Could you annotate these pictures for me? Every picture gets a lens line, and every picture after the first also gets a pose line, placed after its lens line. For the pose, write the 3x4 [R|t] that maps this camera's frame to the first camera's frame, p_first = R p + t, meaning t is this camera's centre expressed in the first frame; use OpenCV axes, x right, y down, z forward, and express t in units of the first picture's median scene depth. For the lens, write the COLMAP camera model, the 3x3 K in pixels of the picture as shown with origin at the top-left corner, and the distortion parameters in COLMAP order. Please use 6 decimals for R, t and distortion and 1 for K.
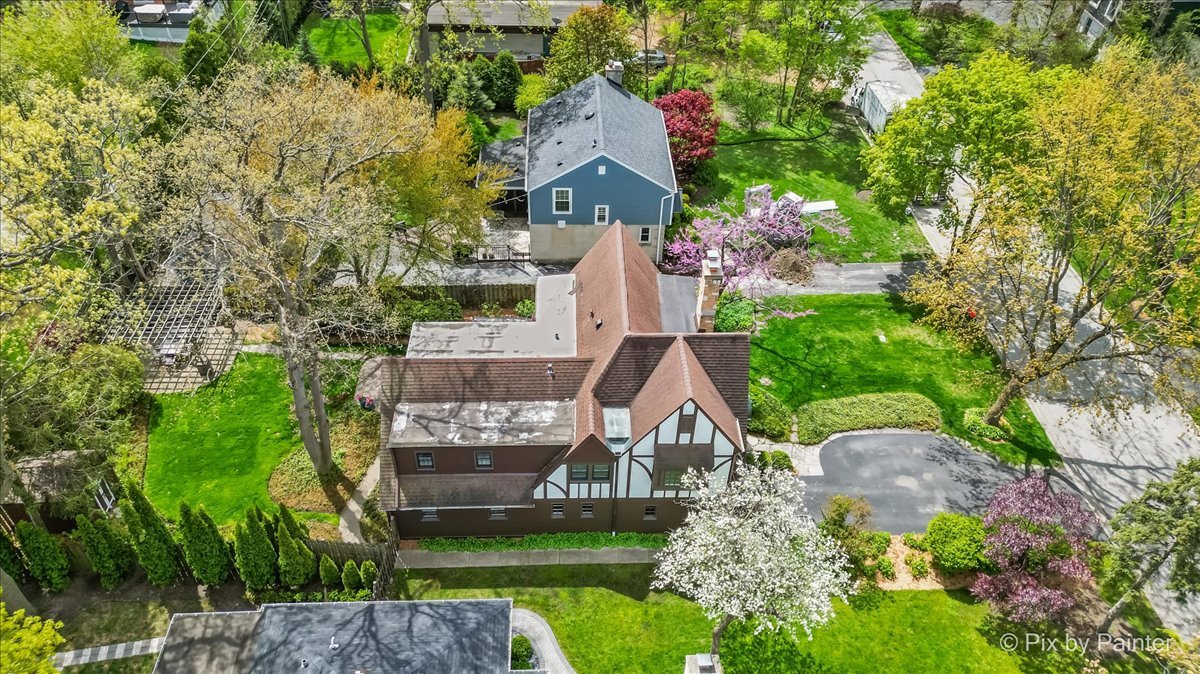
lens RADIAL K [[873.6, 0, 604.9], [0, 873.6, 334.2], [0, 0, 1]] dist [0.078282, -0.005157]
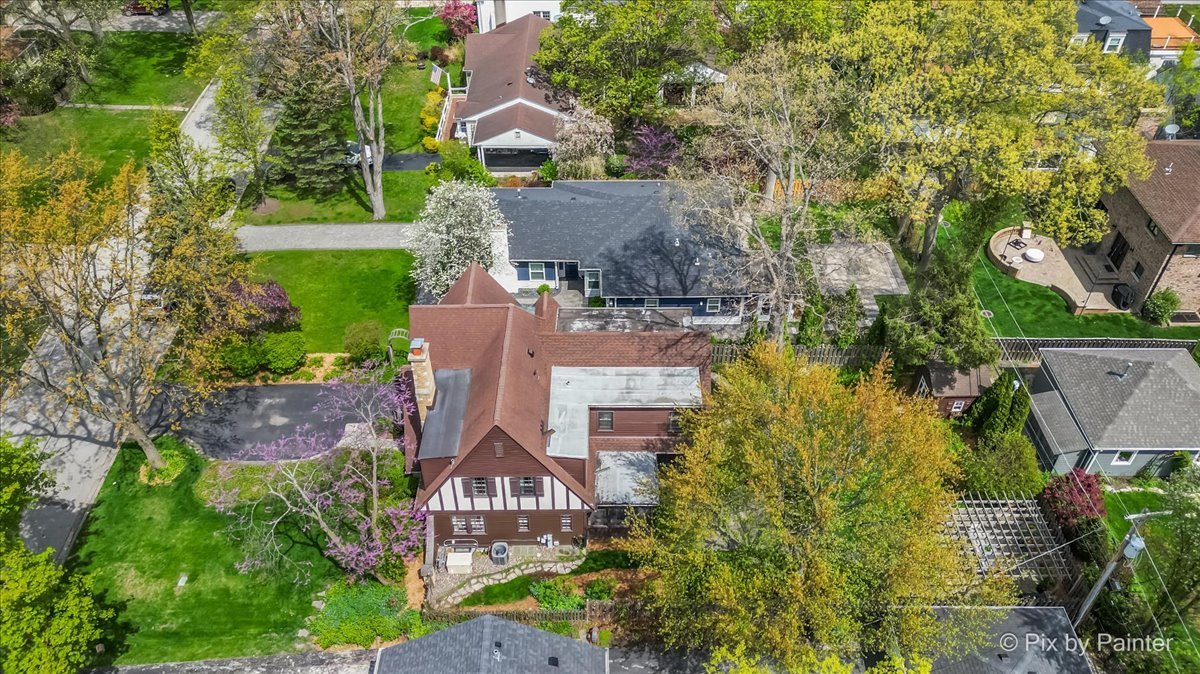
lens RADIAL K [[873.6, 0, 604.9], [0, 873.6, 334.2], [0, 0, 1]] dist [0.078282, -0.005157]
pose [[-0.998728, -0.050216, -0.004562, -0.089843], [-0.010368, 0.115970, 0.993199, -1.073877], [-0.049345, 0.991982, -0.116343, 1.033155]]
